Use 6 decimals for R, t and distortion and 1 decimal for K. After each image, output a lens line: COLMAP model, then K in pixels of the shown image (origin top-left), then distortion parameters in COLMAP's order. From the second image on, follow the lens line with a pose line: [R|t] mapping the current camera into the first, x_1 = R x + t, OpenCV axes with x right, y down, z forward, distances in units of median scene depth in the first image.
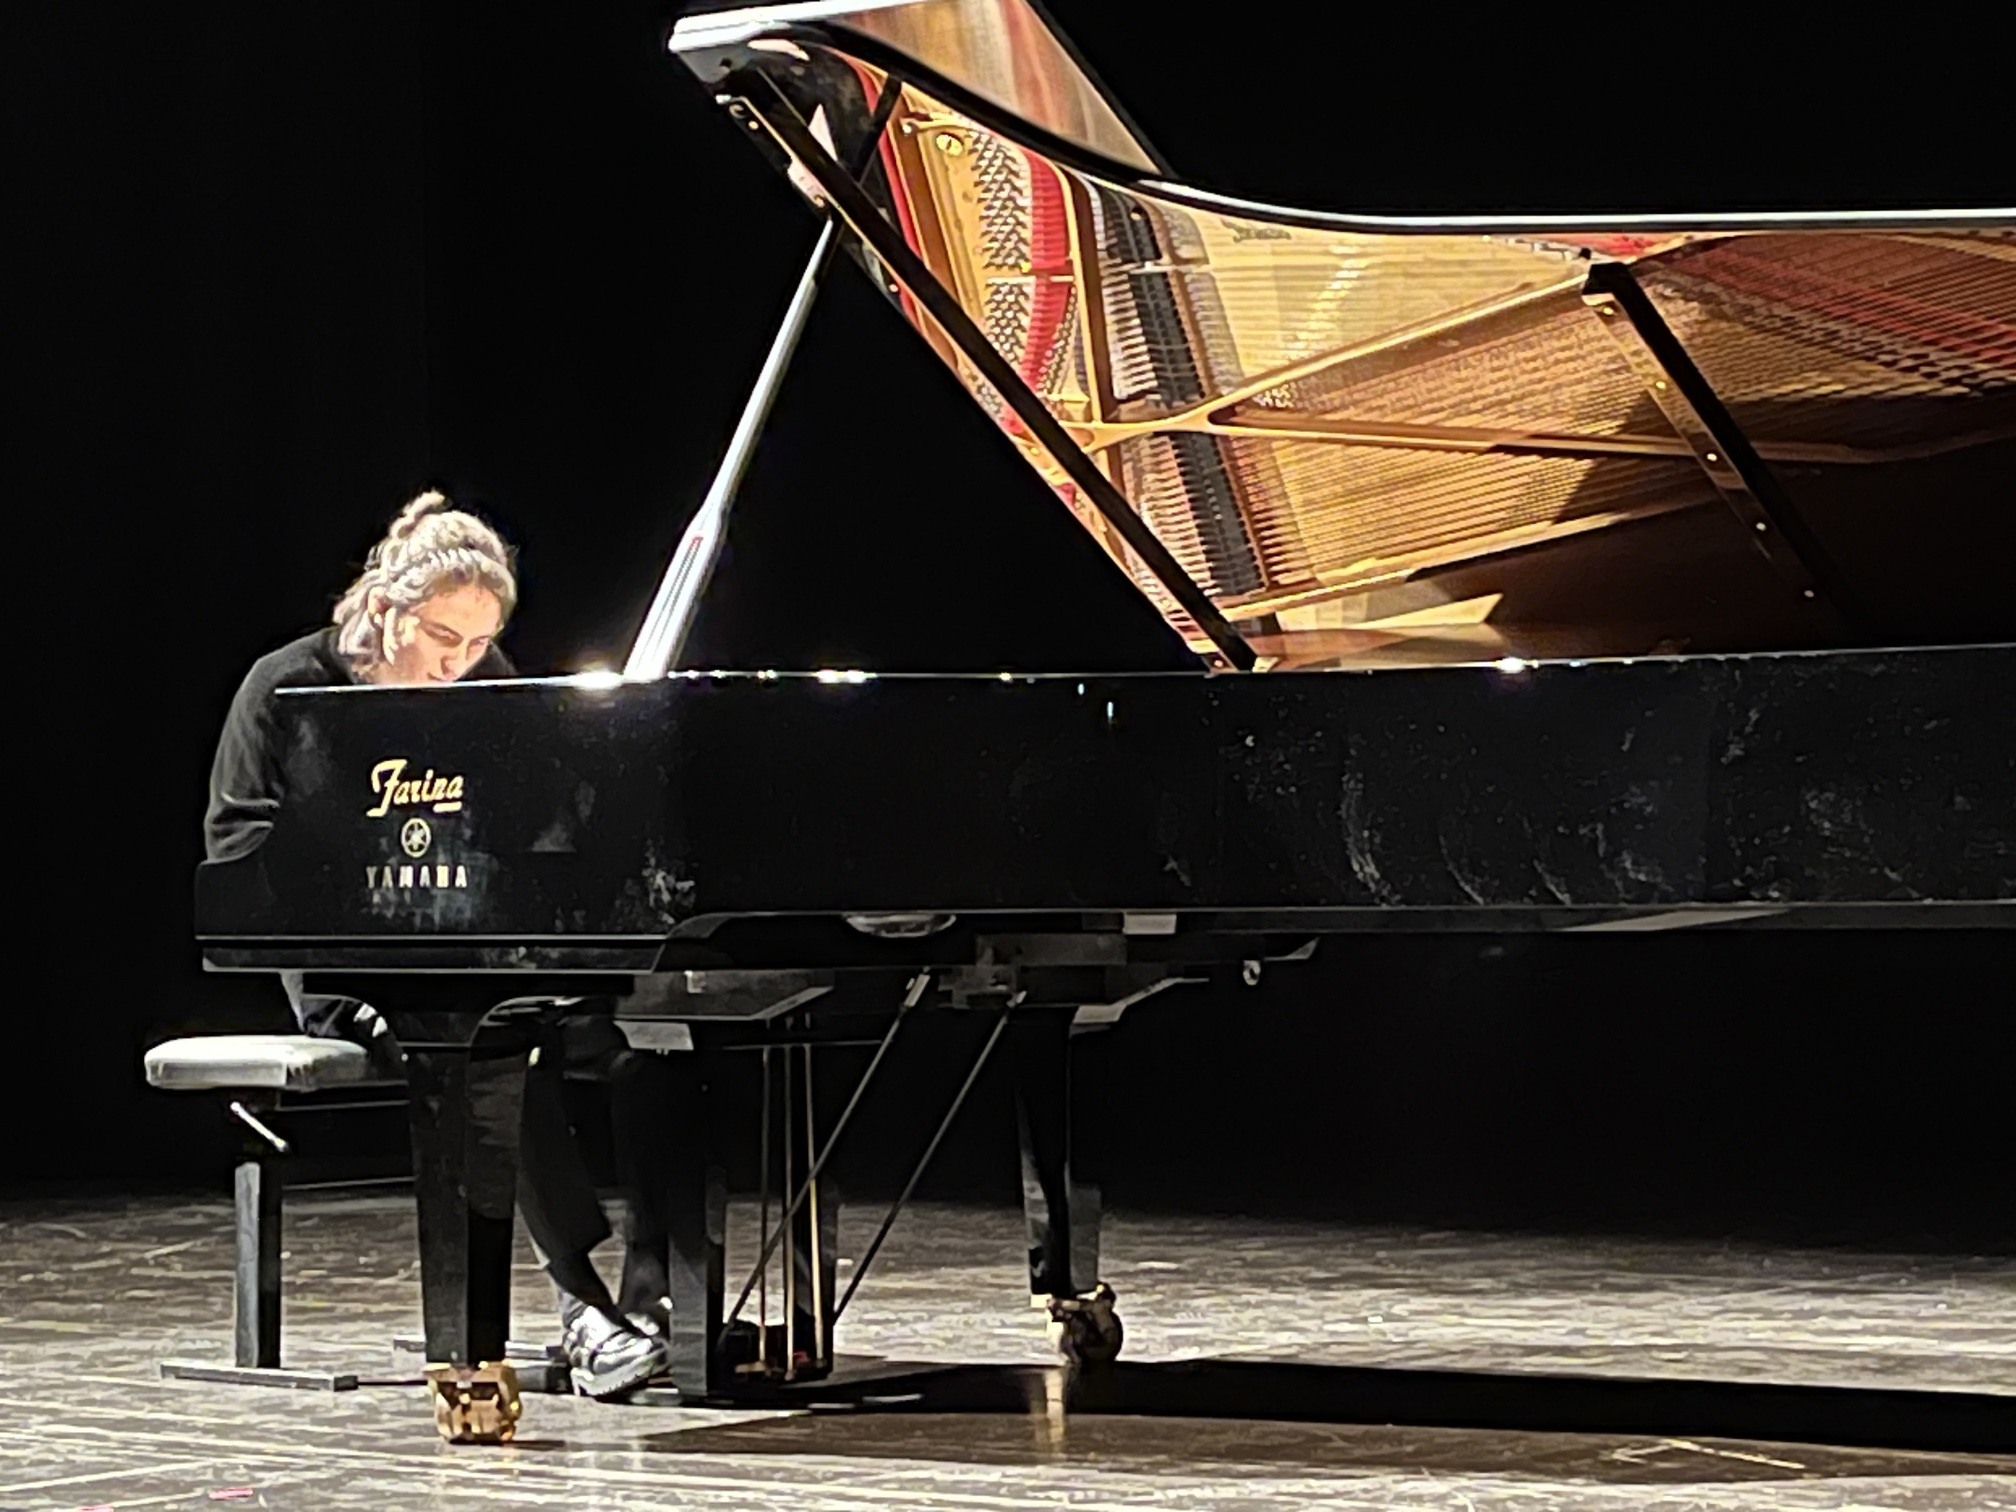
lens RADIAL K [[4978.9, 0, 1008.0], [0, 4978.9, 756.0], [0, 0, 1]] dist [0.118335, 0.181930]
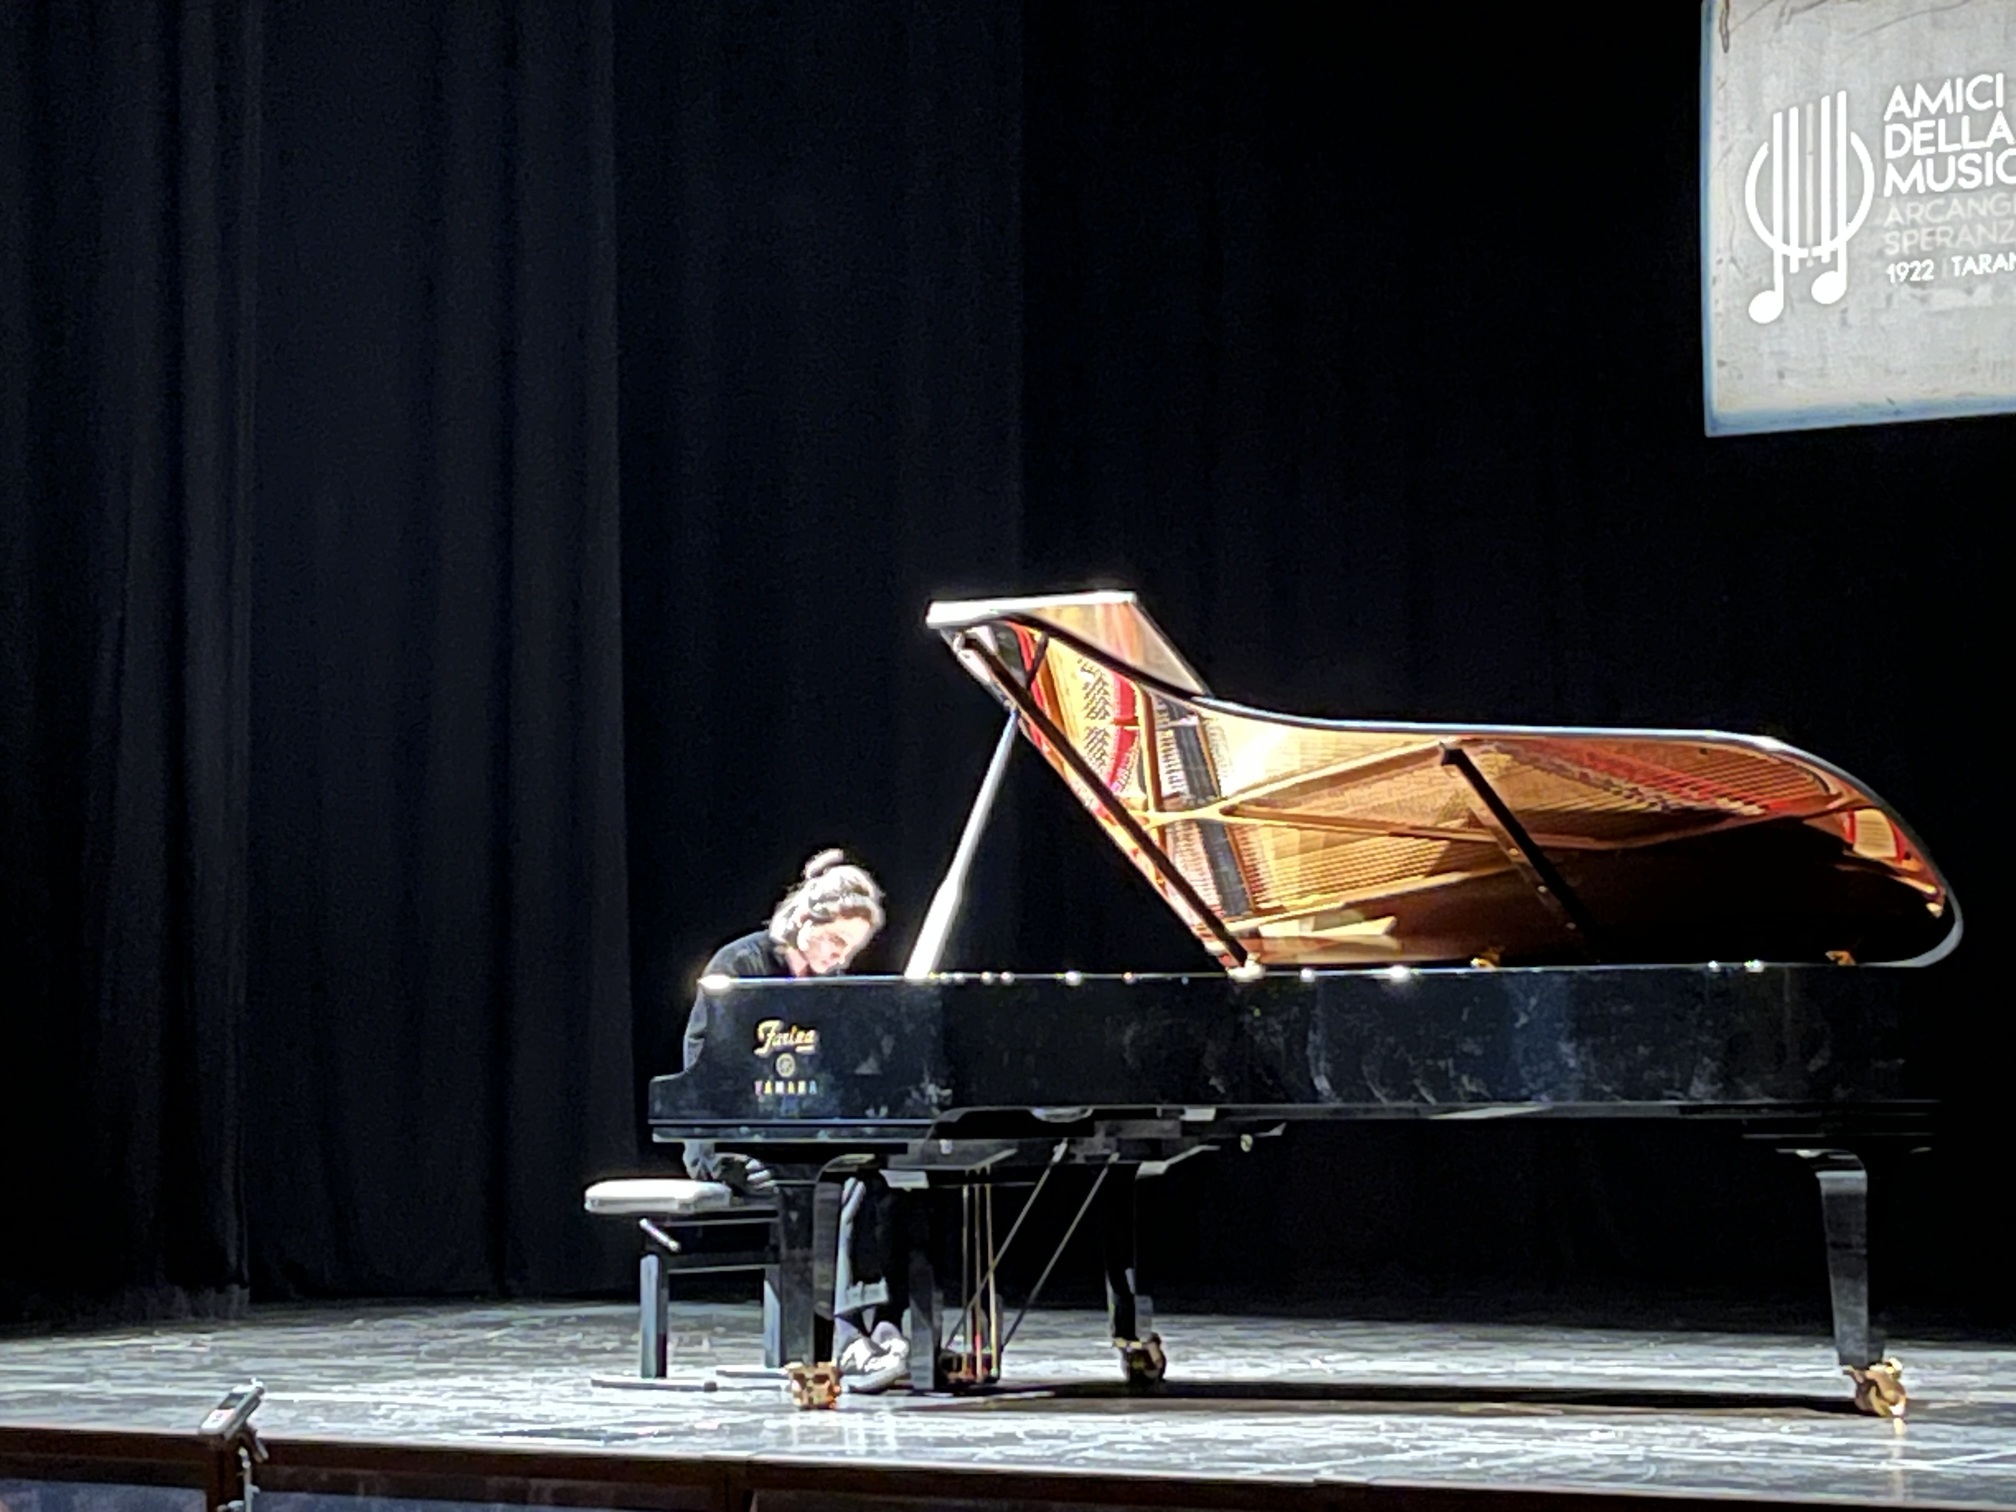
lens RADIAL K [[5062.1, 0, 1008.0], [0, 5062.1, 756.0], [0, 0, 1]] dist [0.075273, 0.656101]
pose [[0.999661, 0.001962, 0.025944, -0.079463], [-0.001005, 0.999321, -0.036843, -0.025056], [-0.025998, 0.036804, 0.998984, -0.739382]]
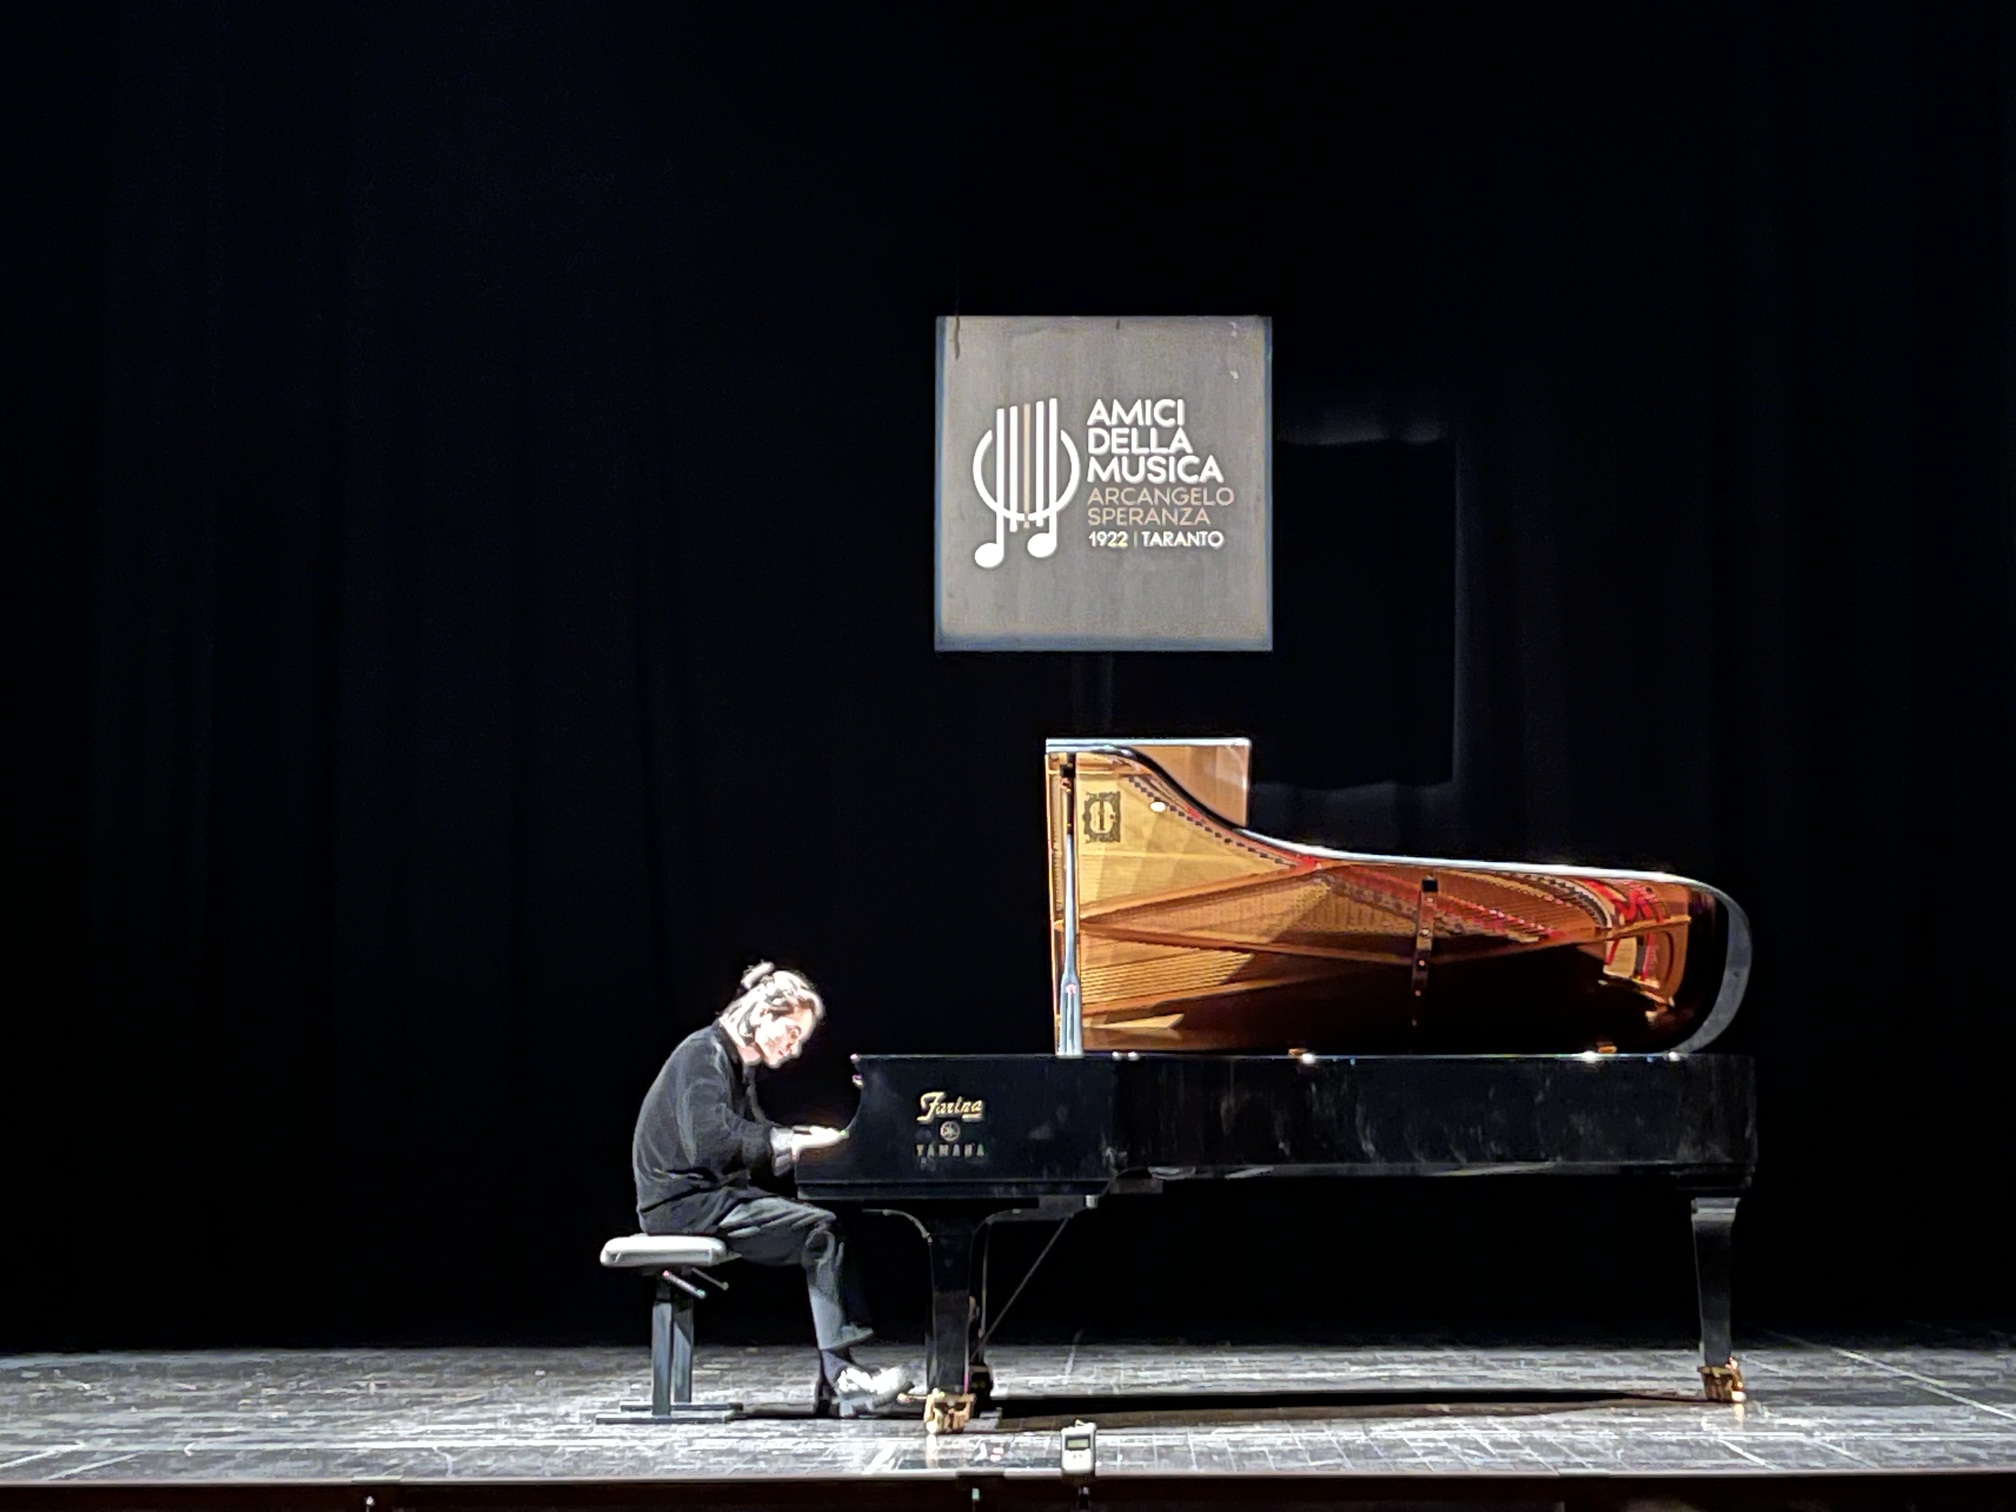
lens RADIAL K [[3602.4, 0, 1008.0], [0, 3602.4, 756.0], [0, 0, 1]] dist [0.099435, 0.062316]
pose [[0.816564, 0.062791, 0.573830, -0.876183], [-0.013870, 0.995914, -0.089240, -0.004678], [-0.577088, 0.064911, 0.814098, -0.204614]]
